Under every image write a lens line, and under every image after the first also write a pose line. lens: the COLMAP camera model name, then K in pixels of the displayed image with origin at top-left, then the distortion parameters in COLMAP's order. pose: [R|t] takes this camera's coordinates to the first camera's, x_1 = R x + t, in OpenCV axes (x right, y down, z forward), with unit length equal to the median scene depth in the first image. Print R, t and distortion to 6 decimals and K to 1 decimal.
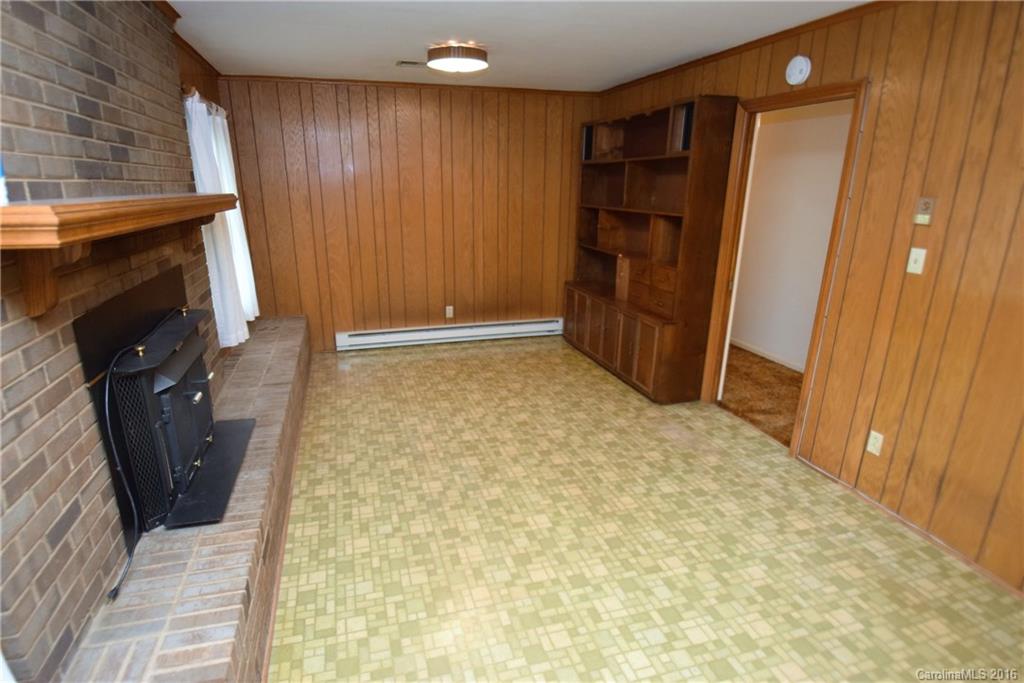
lens RADIAL K [[546.6, 0, 496.1], [0, 546.6, 342.3], [0, 0, 1]] dist [0.002920, 0.000413]
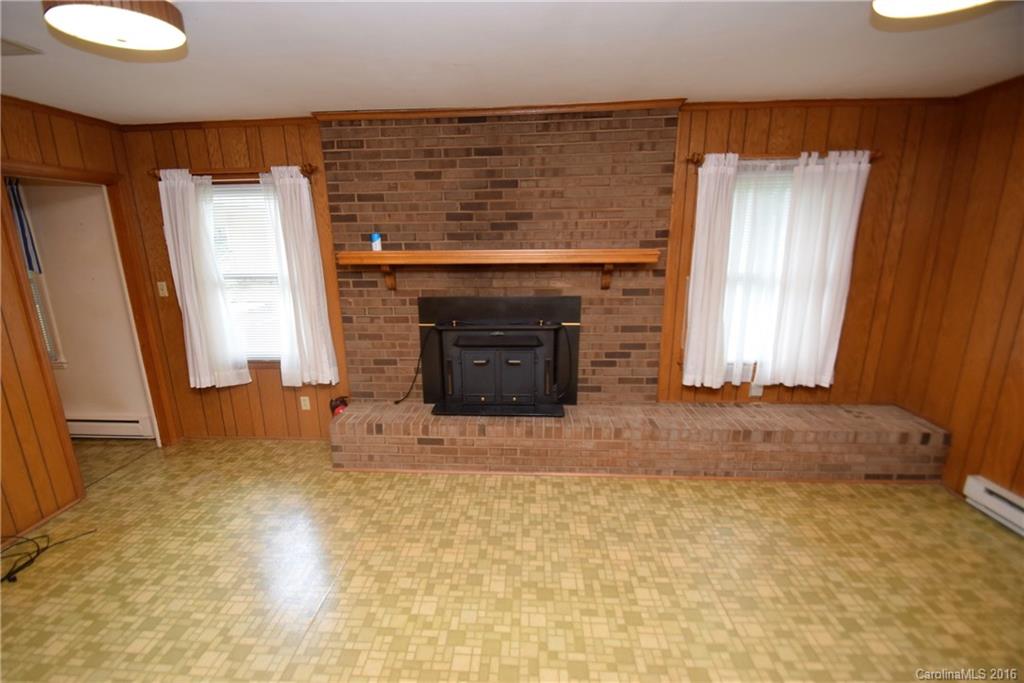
lens RADIAL K [[463.7, 0, 500.1], [0, 463.7, 363.1], [0, 0, 1]] dist [-0.004353, -0.001278]
pose [[-0.341502, 0.243347, -0.907832, 0.528059], [-0.249618, 0.907730, 0.337219, -0.276903], [0.906128, 0.341772, -0.249248, 0.958054]]
